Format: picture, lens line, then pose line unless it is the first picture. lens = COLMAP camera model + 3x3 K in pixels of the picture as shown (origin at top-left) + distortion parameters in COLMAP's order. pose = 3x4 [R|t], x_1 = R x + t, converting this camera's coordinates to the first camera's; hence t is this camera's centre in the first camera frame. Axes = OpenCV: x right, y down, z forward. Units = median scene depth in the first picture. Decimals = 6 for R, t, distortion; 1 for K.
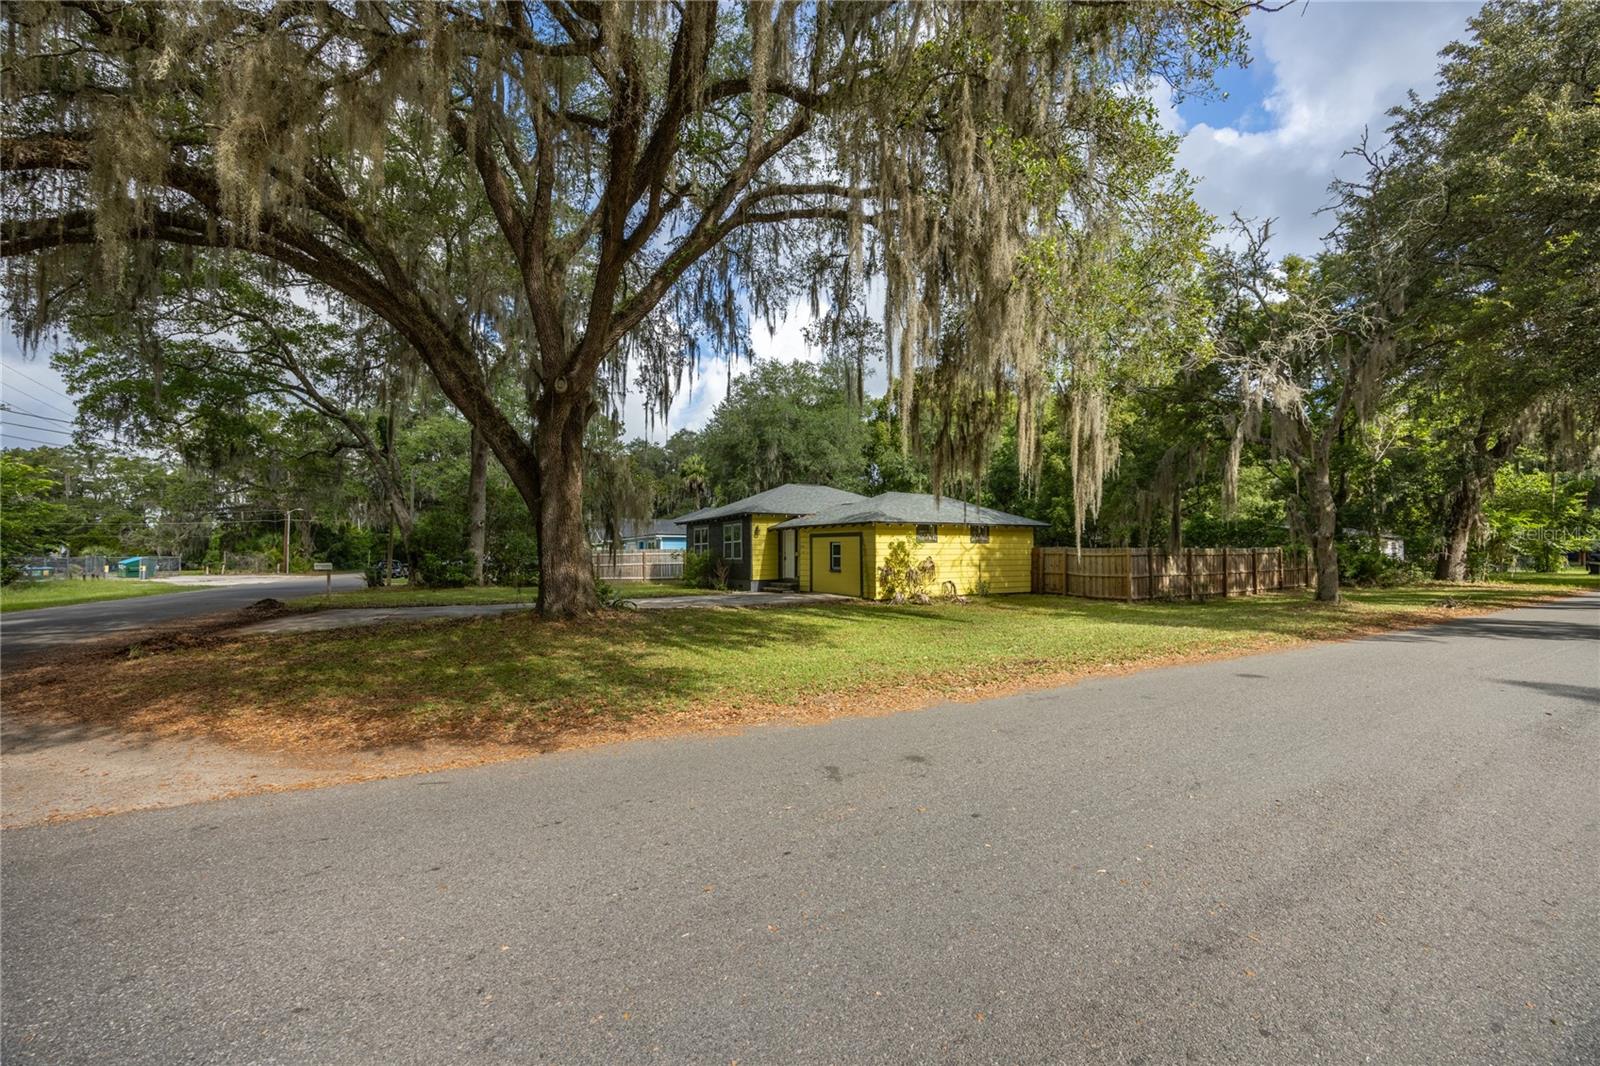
lens RADIAL K [[629.7, 0, 801.7], [0, 629.7, 536.3], [0, 0, 1]] dist [0.002392, 0.000123]
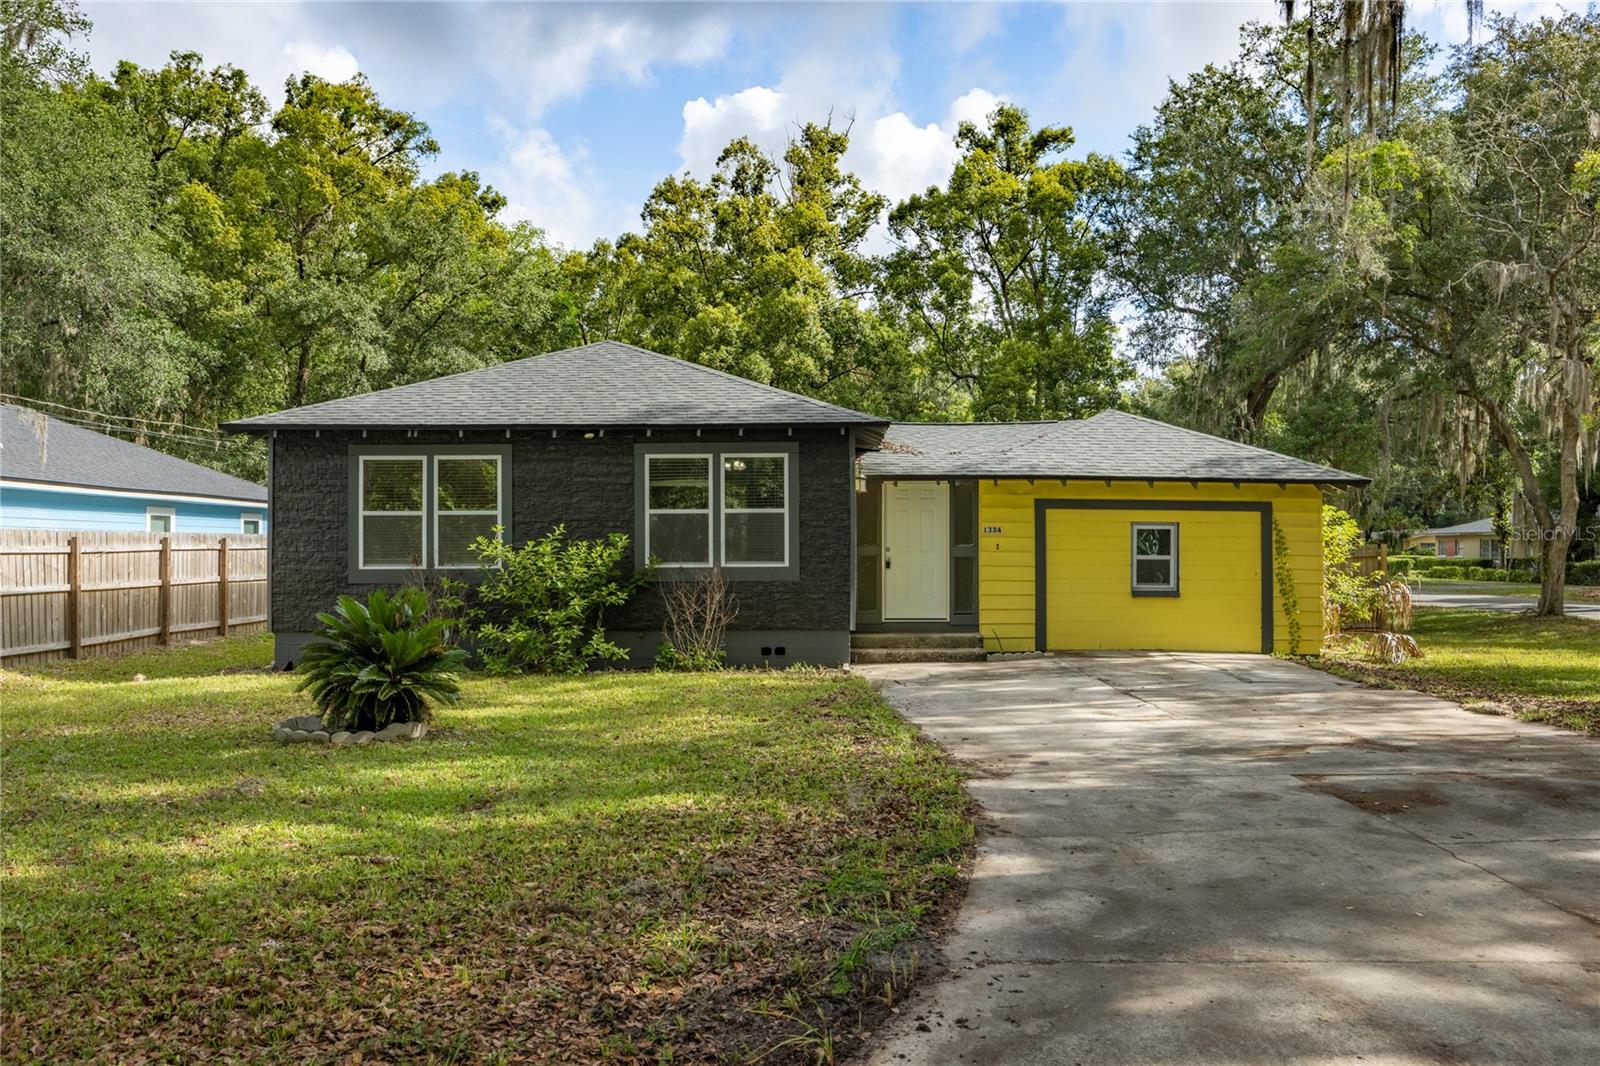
lens RADIAL K [[1298.5, 0, 801.2], [0, 1298.5, 538.1], [0, 0, 1]] dist [-0.017085, -0.003173]
pose [[0.474733, 0.014145, 0.880016, -0.682975], [-0.027840, 0.999612, -0.001049, 0.022897], [-0.879689, -0.024001, 0.474943, 0.699289]]
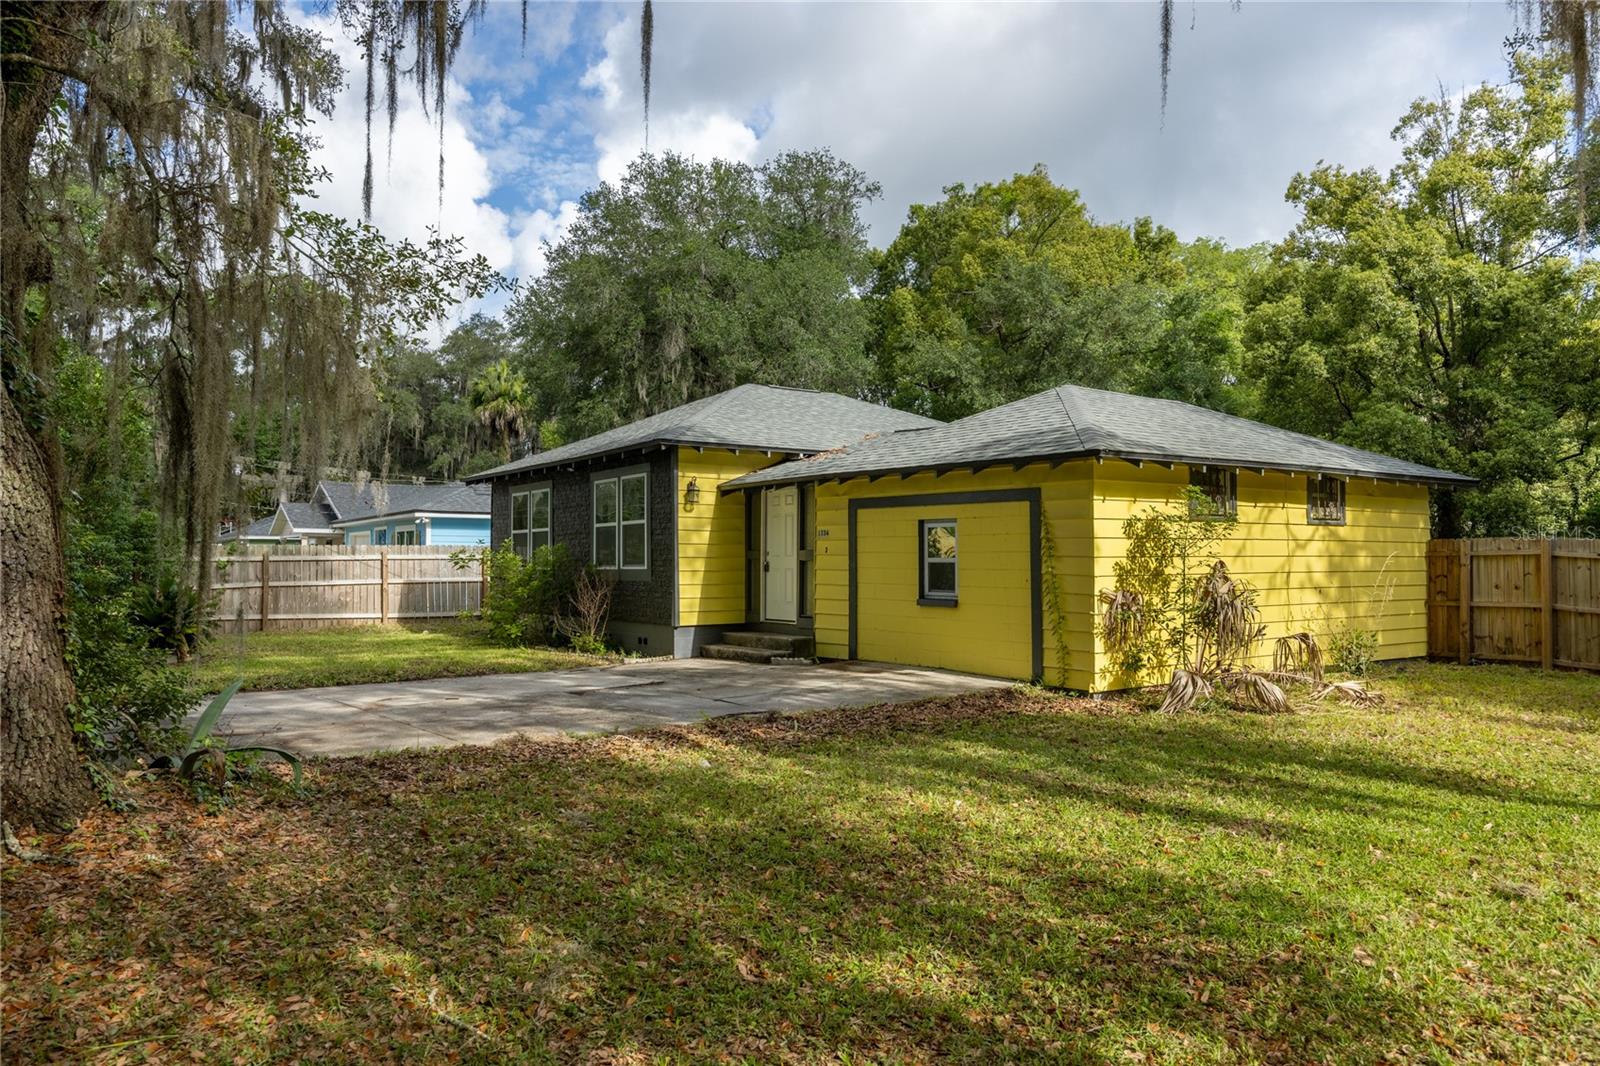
lens RADIAL K [[1107.9, 0, 798.2], [0, 1107.9, 537.9], [0, 0, 1]] dist [-0.002236, -0.000846]
pose [[0.995104, 0.005154, 0.098697, -0.072735], [-0.005700, 0.999970, 0.005249, 0.014362], [-0.098667, -0.005785, 0.995104, 0.347316]]
